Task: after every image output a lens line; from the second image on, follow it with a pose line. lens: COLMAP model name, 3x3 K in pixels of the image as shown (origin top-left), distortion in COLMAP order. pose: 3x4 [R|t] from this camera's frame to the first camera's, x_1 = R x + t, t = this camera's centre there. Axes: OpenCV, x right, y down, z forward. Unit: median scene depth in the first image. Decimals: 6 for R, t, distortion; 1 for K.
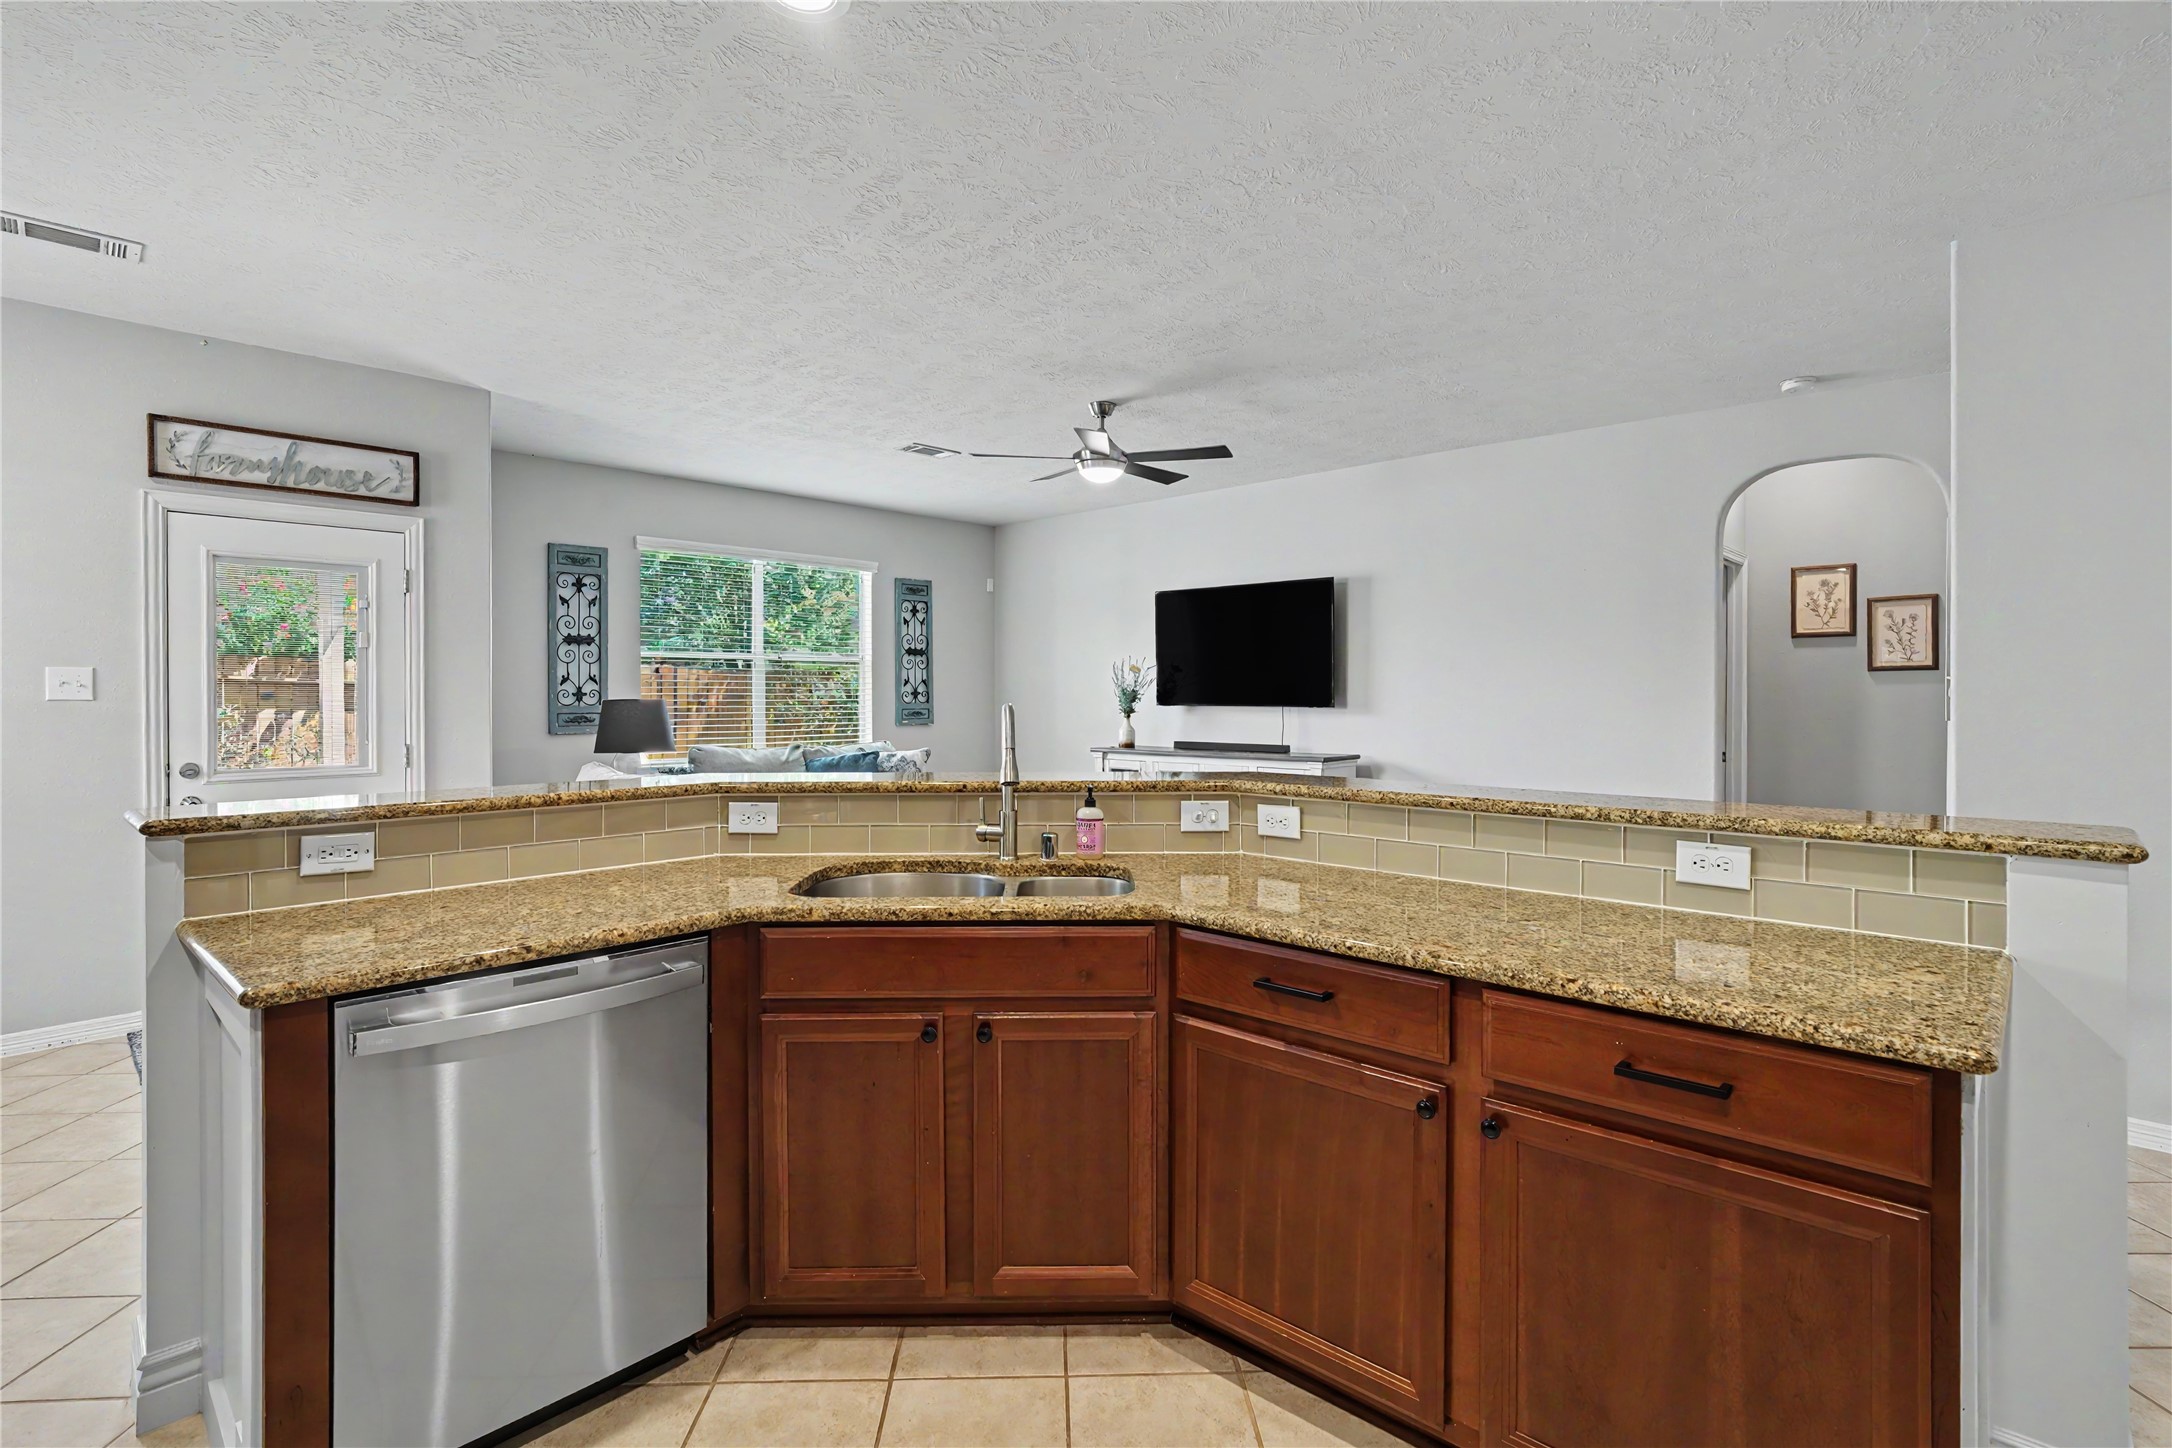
lens RADIAL K [[1036.7, 0, 1092.4], [0, 1036.7, 700.7], [0, 0, 1]] dist [-0.013525, 0.007445]
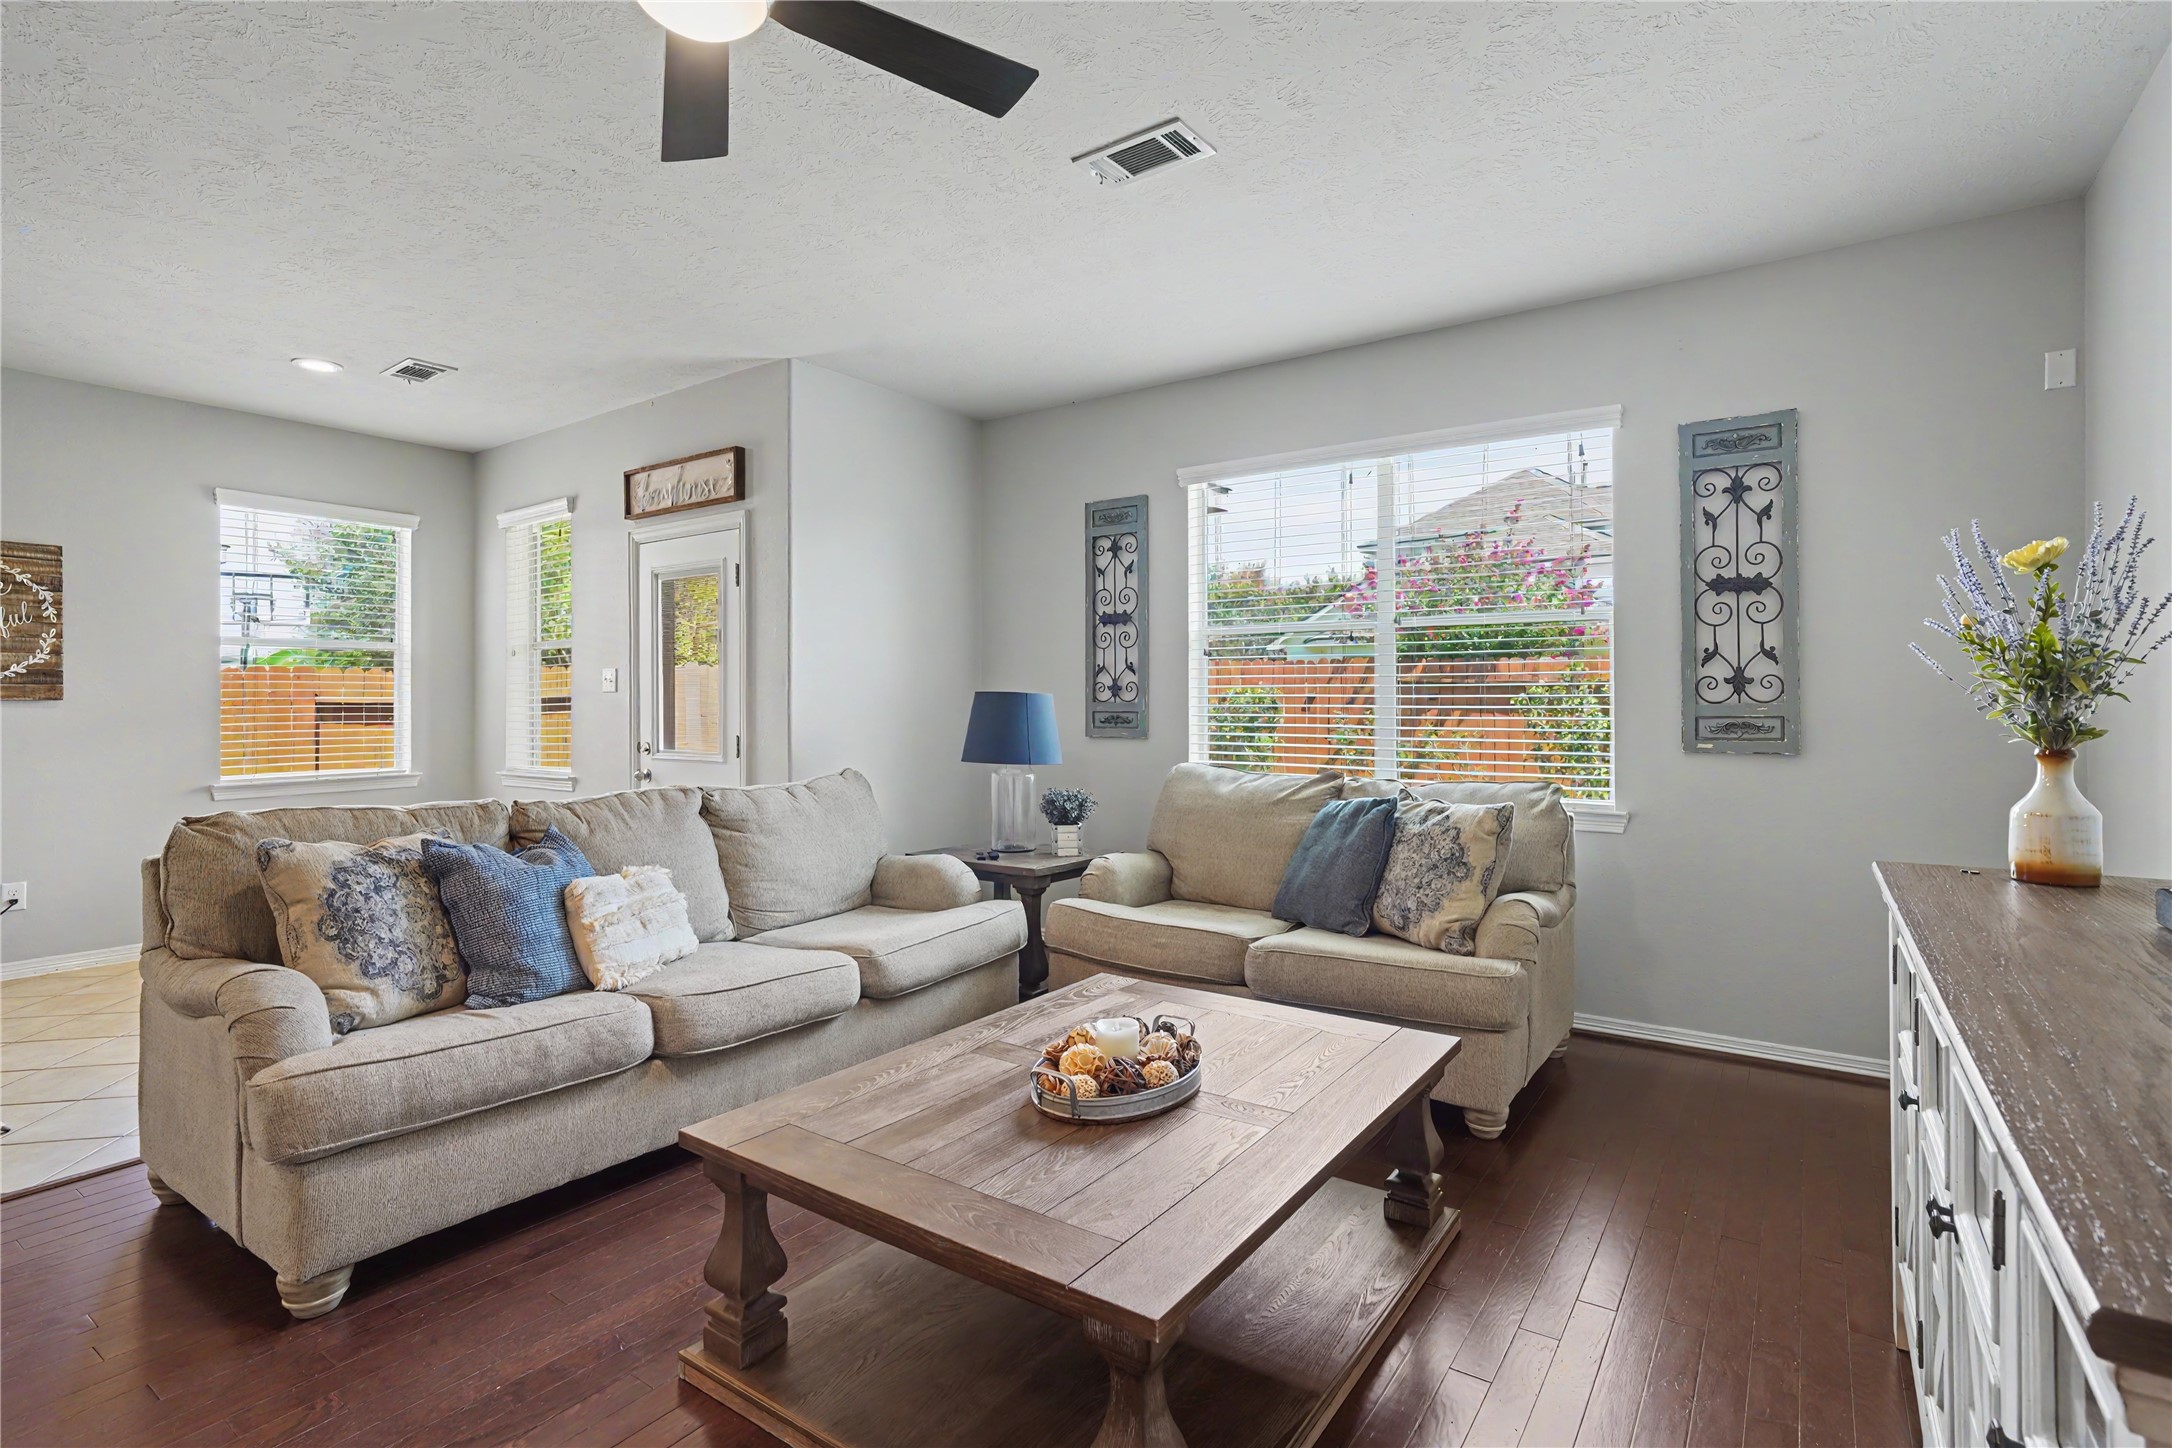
lens RADIAL K [[1036.7, 0, 1090.0], [0, 1036.7, 695.1], [0, 0, 1]] dist [-0.013525, 0.007445]
pose [[0.135858, -0.005454, -0.990713, 0.278361], [-0.007264, 0.999952, -0.006501, 0.004870], [0.990702, 0.008080, 0.135812, 0.857328]]
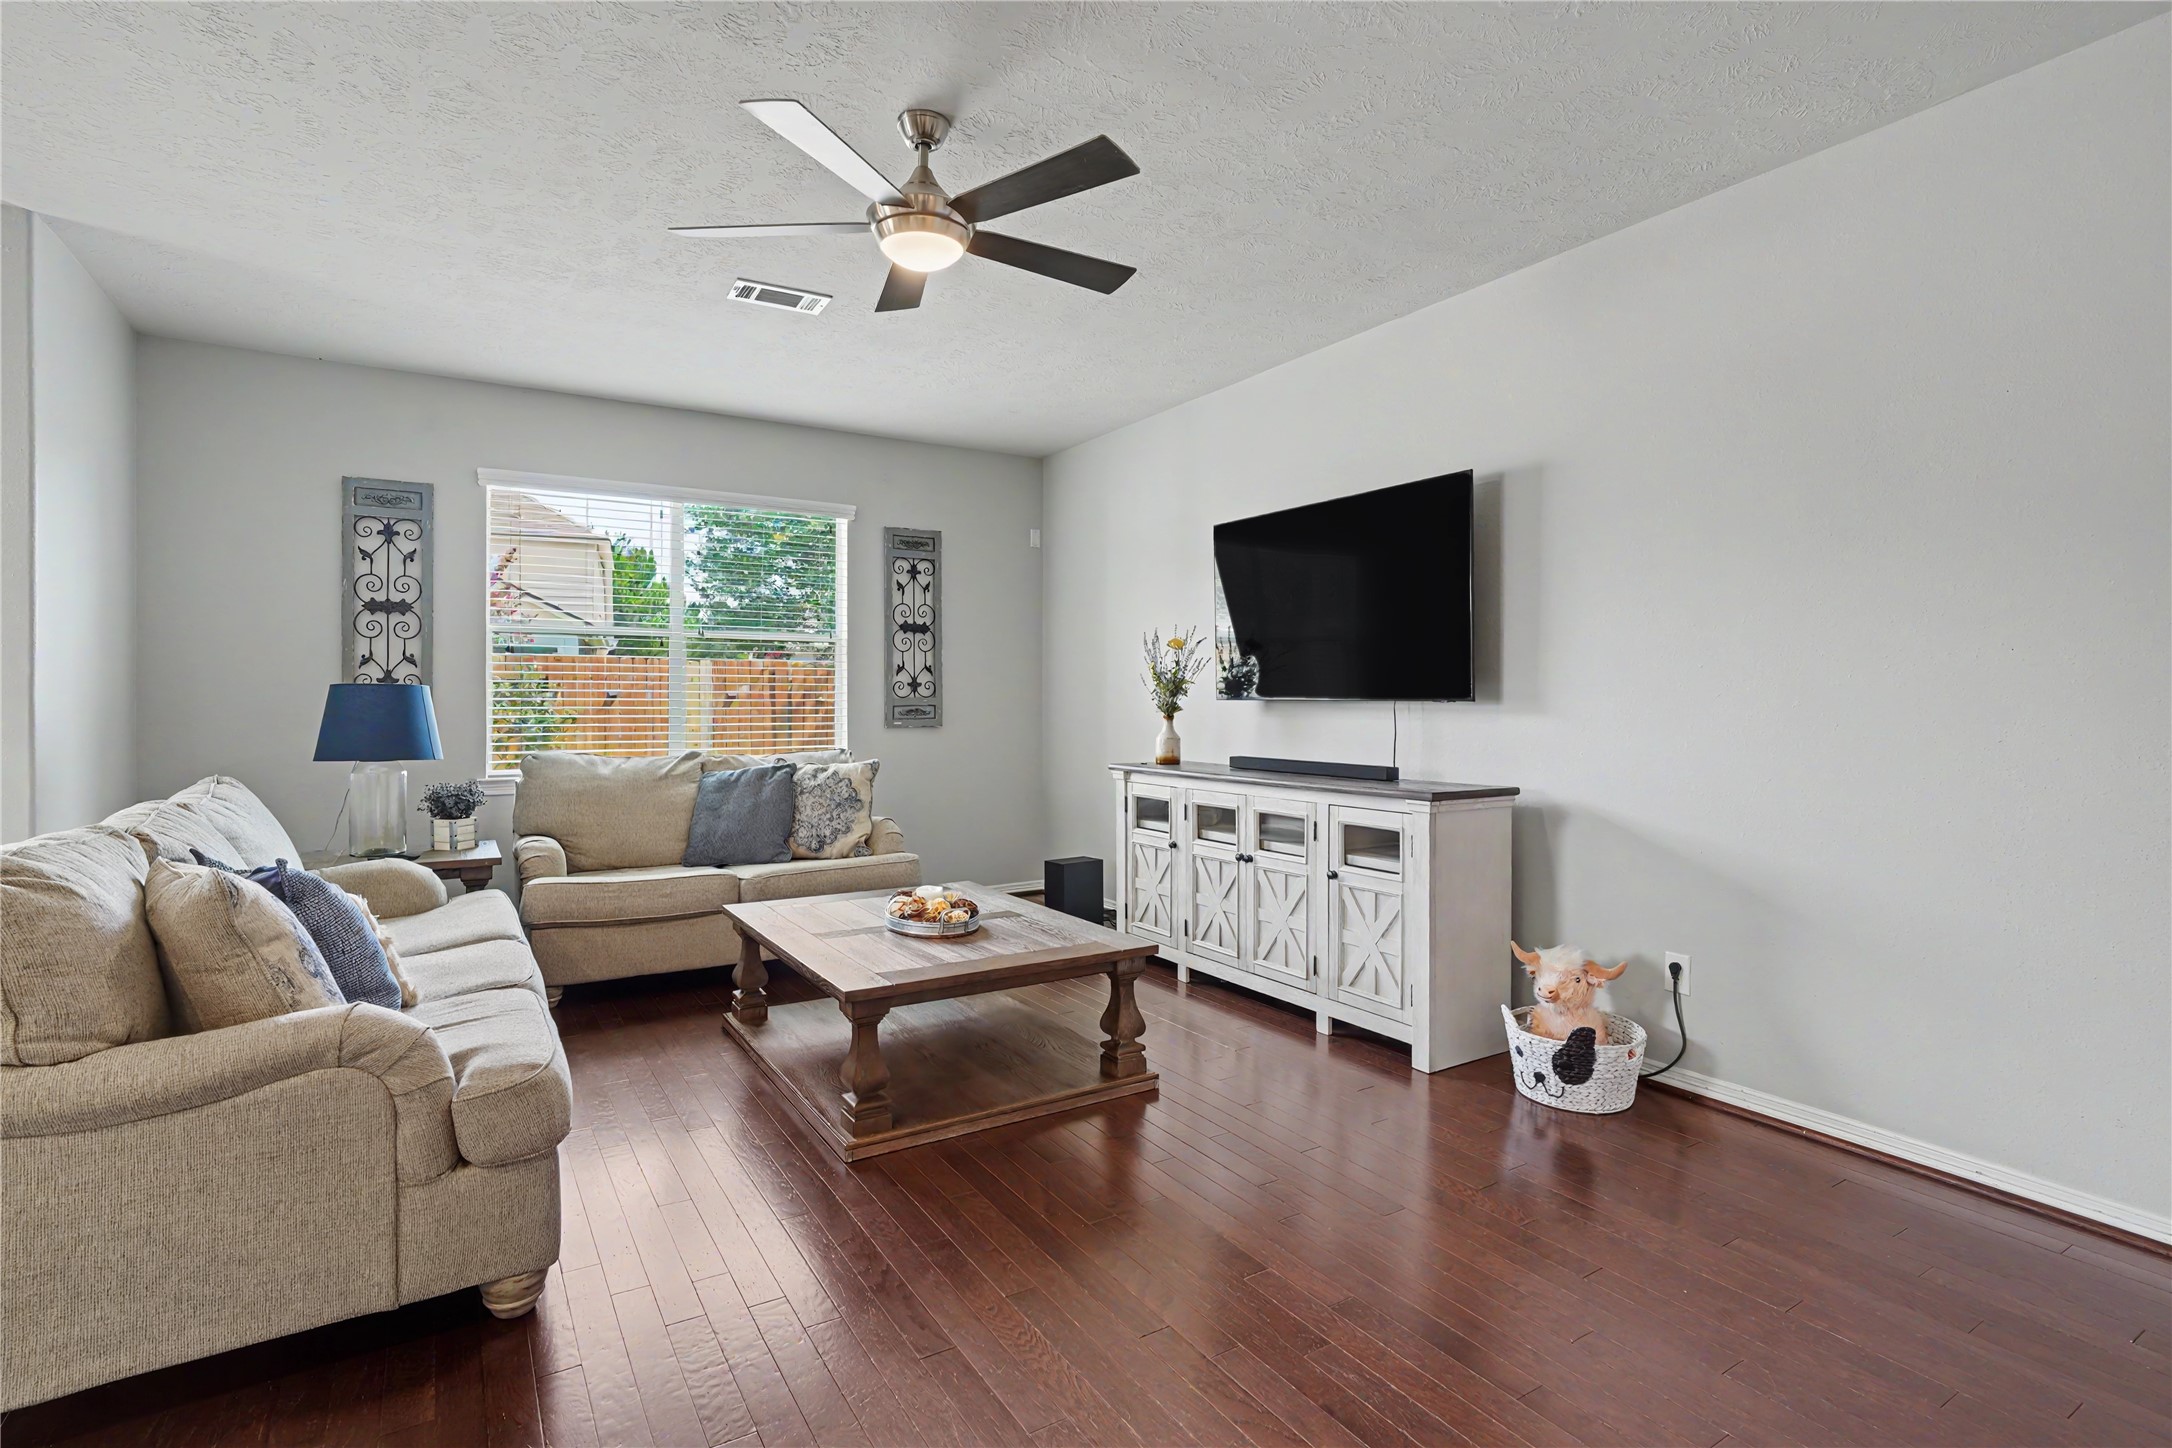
lens RADIAL K [[1036.7, 0, 1087.4], [0, 1036.7, 693.0], [0, 0, 1]] dist [-0.013525, 0.007445]
pose [[0.964558, 0.001046, -0.263869, 0.181149], [-0.004366, 0.999919, -0.011996, 0.009593], [0.263835, 0.012723, 0.964484, 0.409588]]
